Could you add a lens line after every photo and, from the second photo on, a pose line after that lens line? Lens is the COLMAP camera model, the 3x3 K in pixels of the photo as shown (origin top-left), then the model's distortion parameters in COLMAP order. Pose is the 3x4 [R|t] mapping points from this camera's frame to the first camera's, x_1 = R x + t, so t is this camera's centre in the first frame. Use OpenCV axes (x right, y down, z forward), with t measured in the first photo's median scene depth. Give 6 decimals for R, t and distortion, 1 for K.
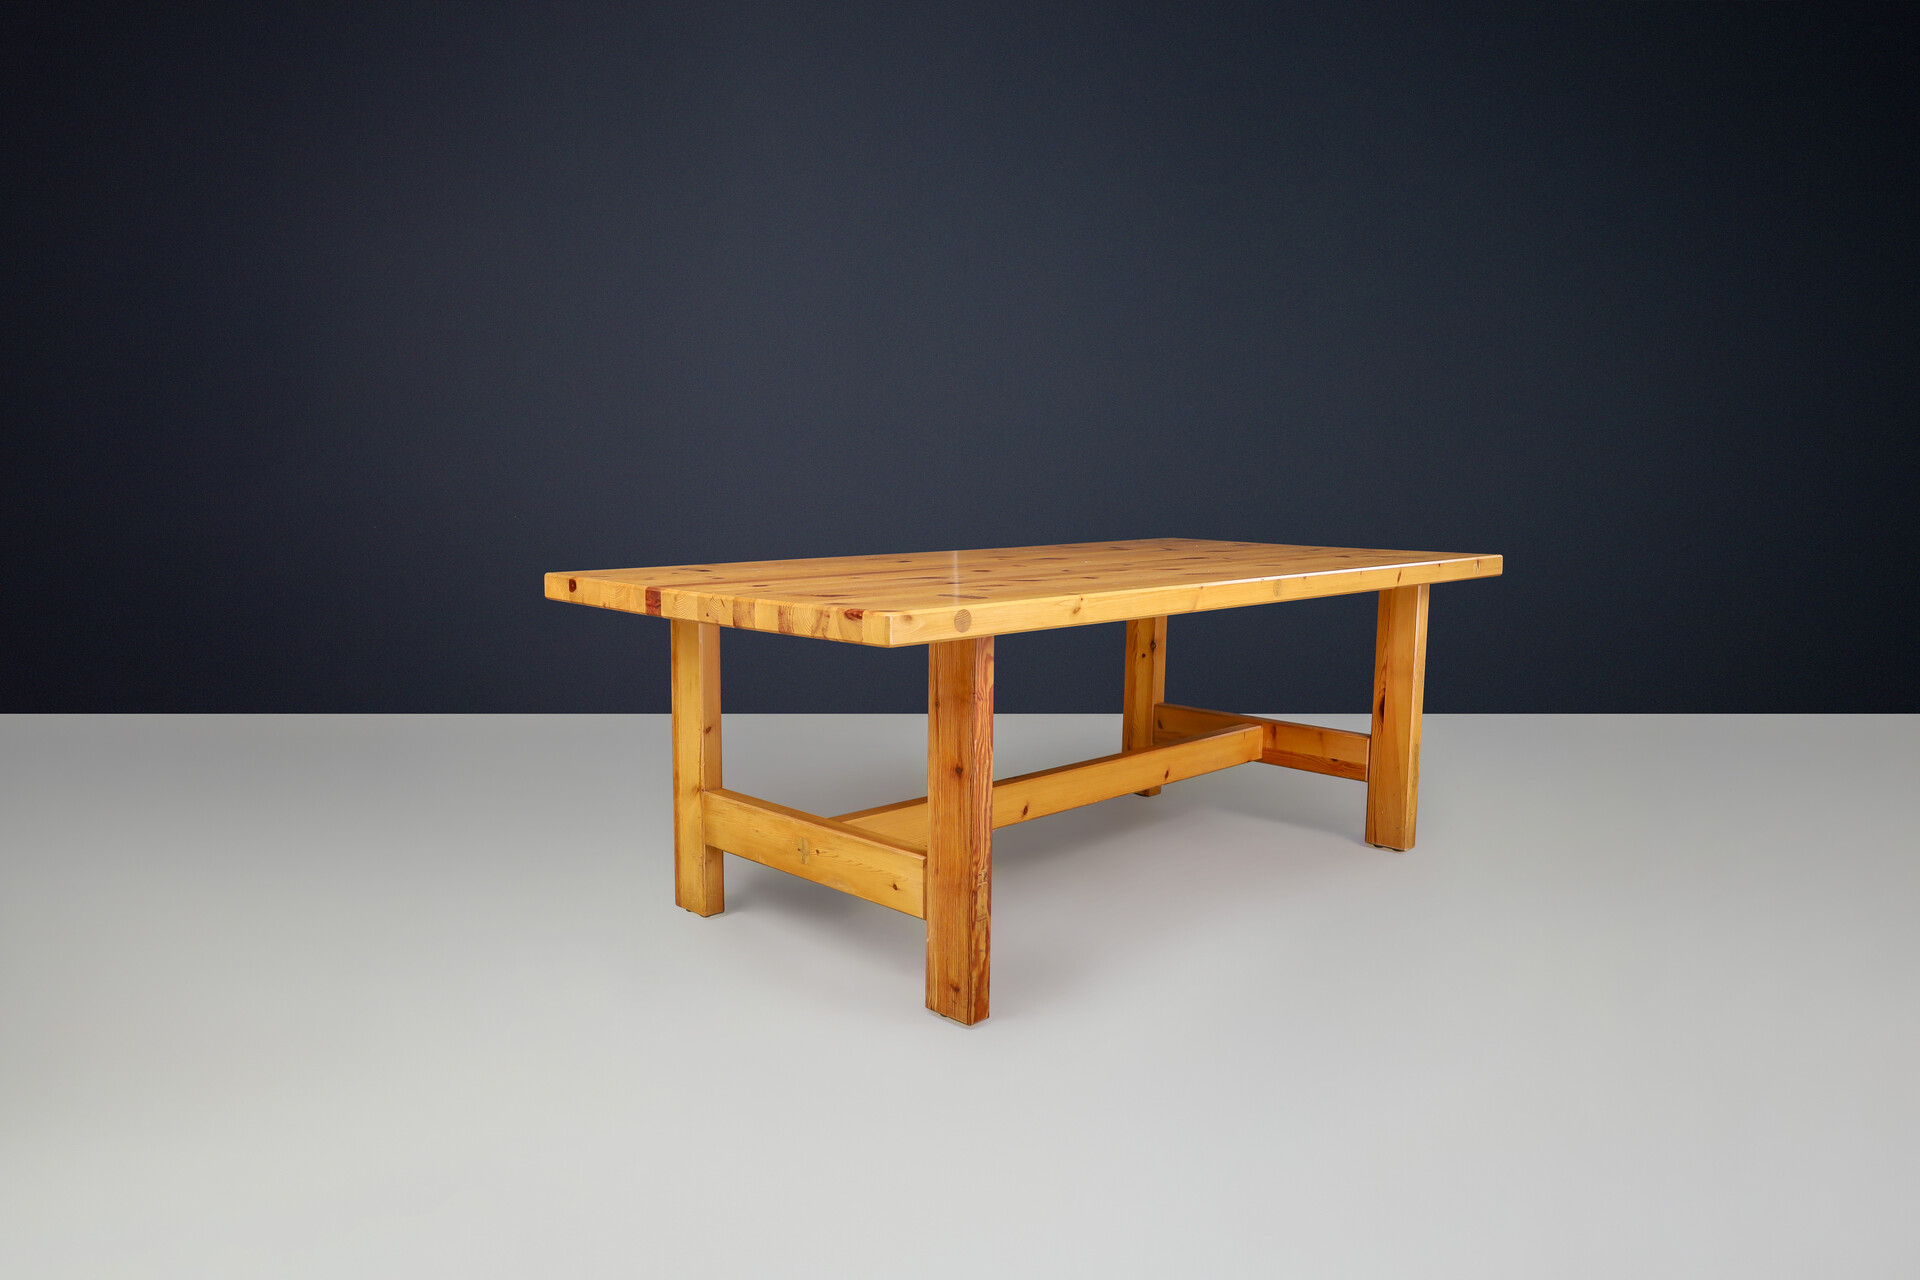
lens RADIAL K [[1384.8, 0, 960.0], [0, 1384.8, 640.0], [0, 0, 1]] dist [-0.000508, -0.002818]
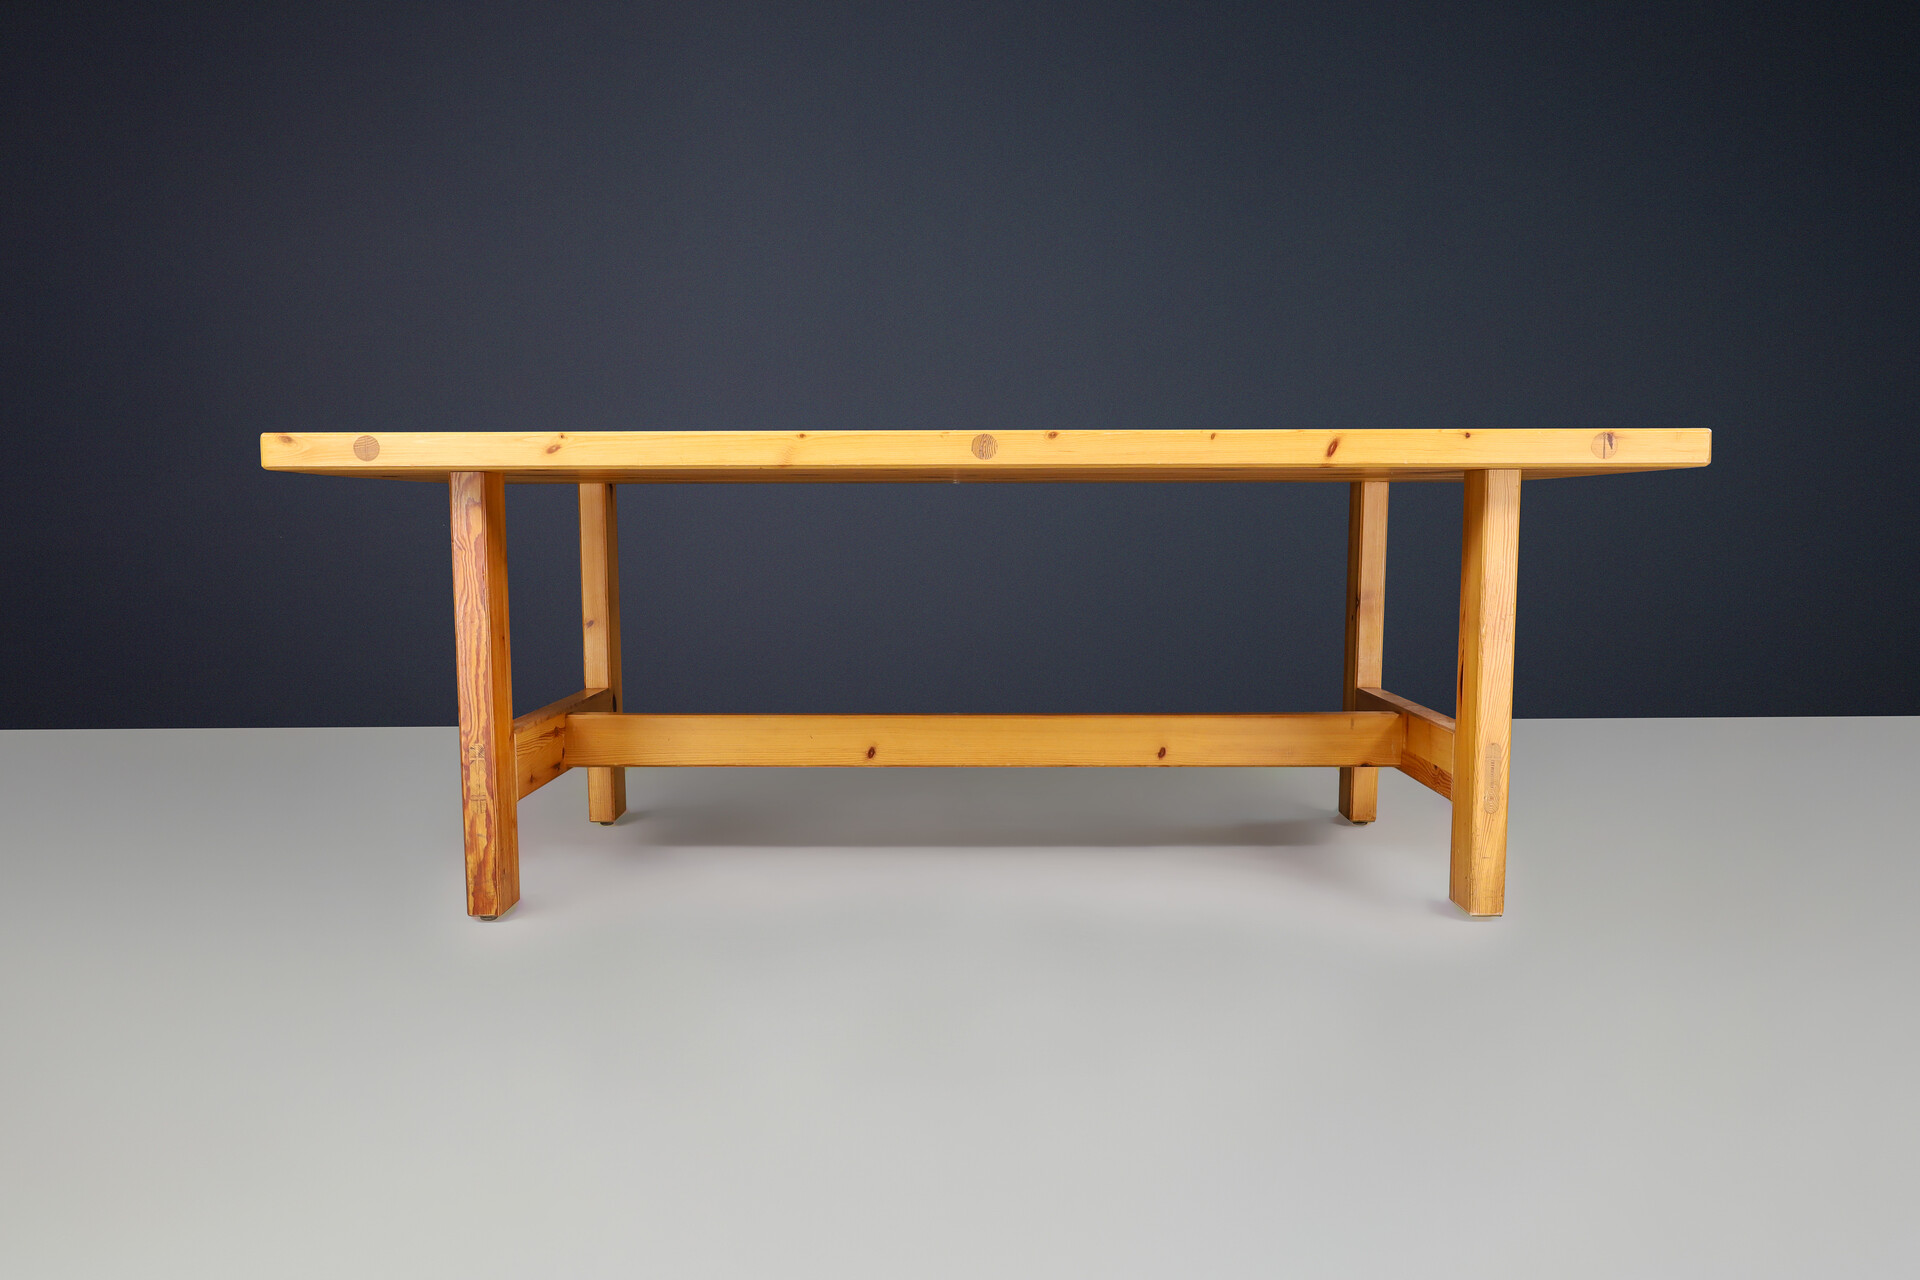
lens RADIAL K [[1651.1, 0, 963.4], [0, 1651.1, 723.4], [0, 0, 1]] dist [-0.005104, -0.000979]
pose [[0.702207, 0.079340, -0.707539, 0.858711], [-0.082843, 0.996126, 0.029481, 0.082623], [0.707137, 0.037913, 0.706060, 0.405138]]
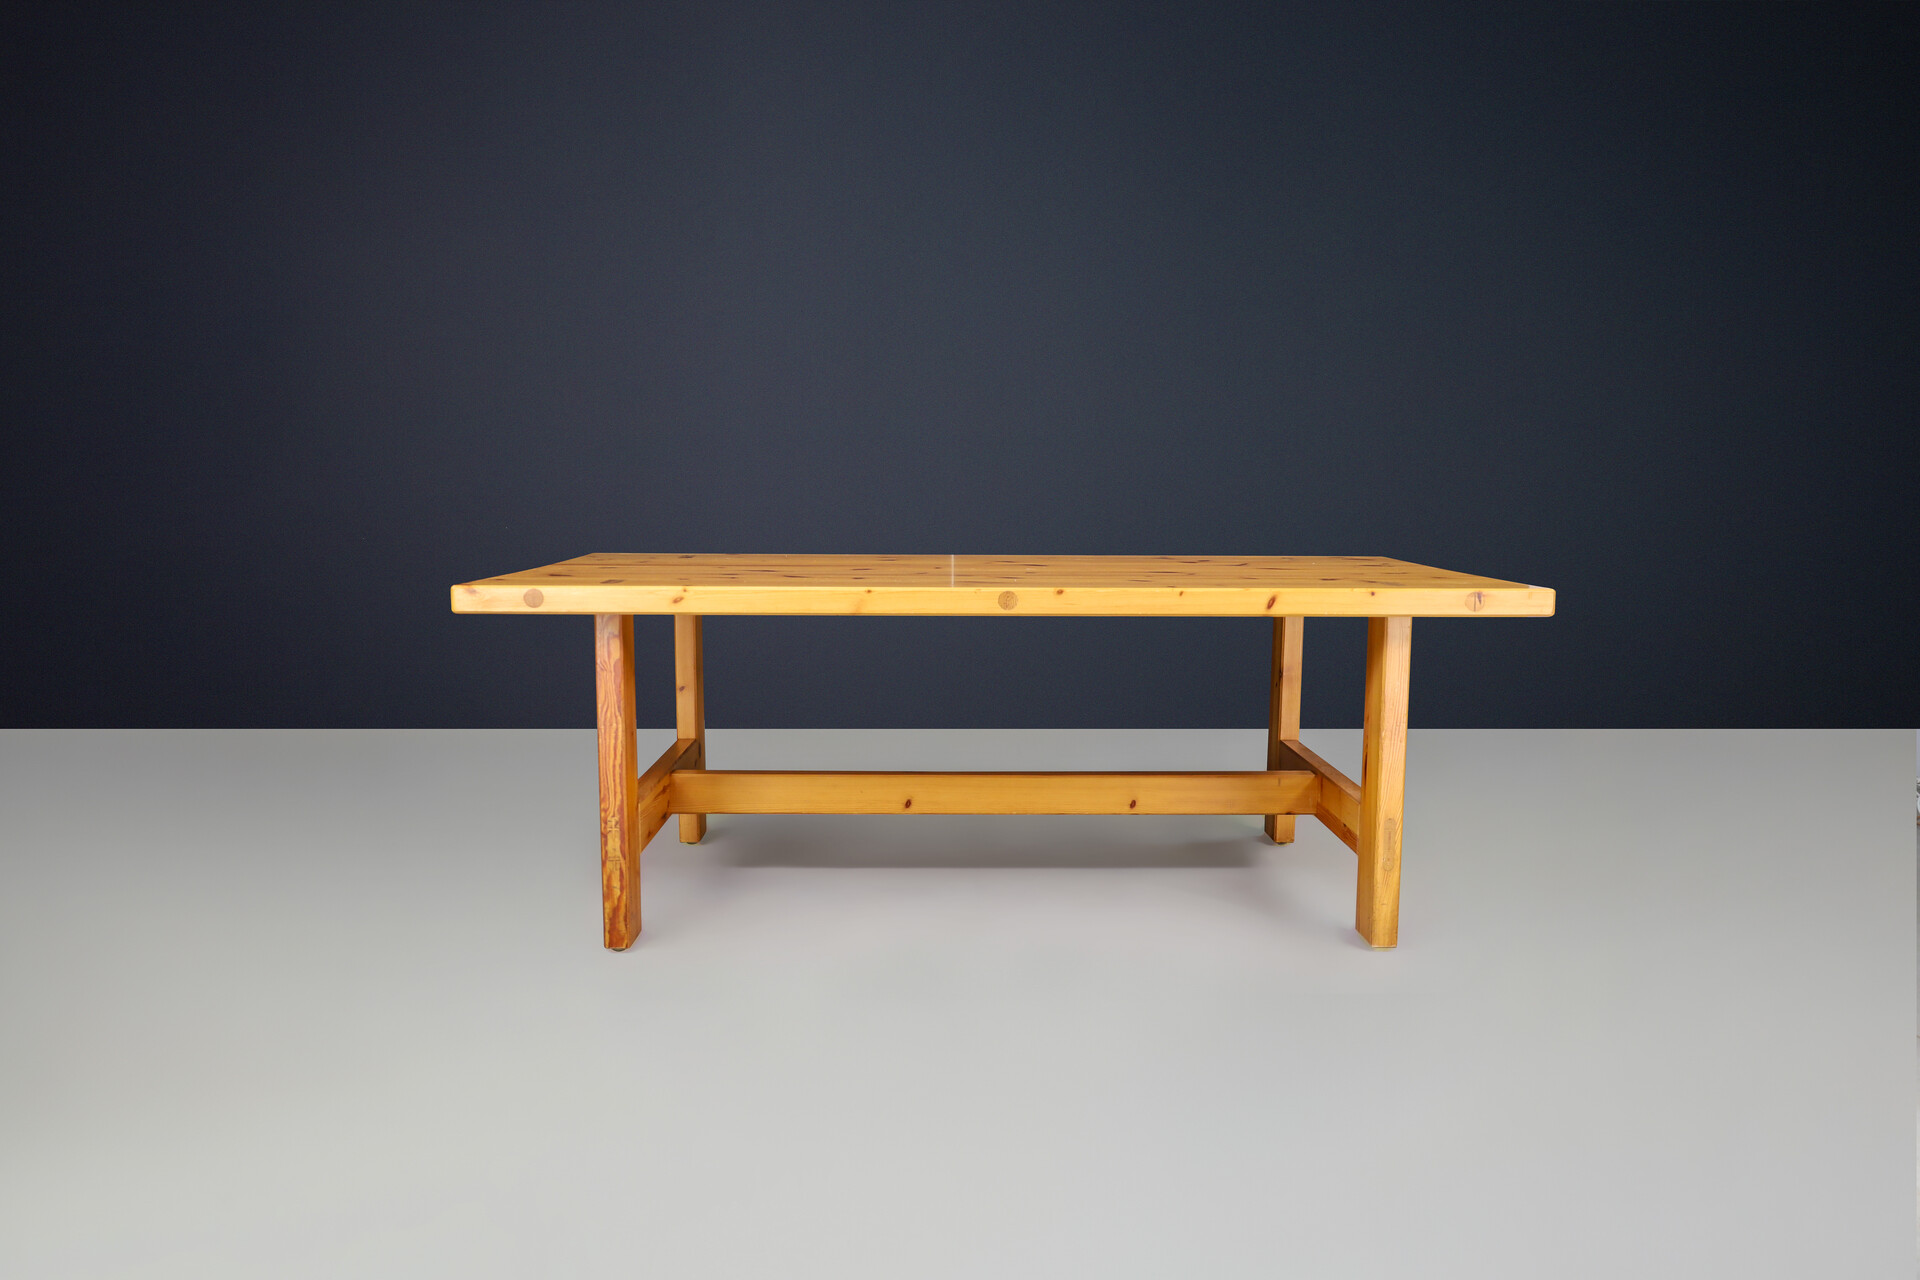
lens RADIAL K [[1384.8, 0, 960.0], [0, 1384.8, 640.0], [0, 0, 1]] dist [-0.000508, -0.002818]
pose [[0.718915, 0.079749, -0.690508, 0.880656], [-0.086795, 0.995921, 0.024657, -0.031638], [0.689657, 0.042207, 0.722905, 0.305724]]
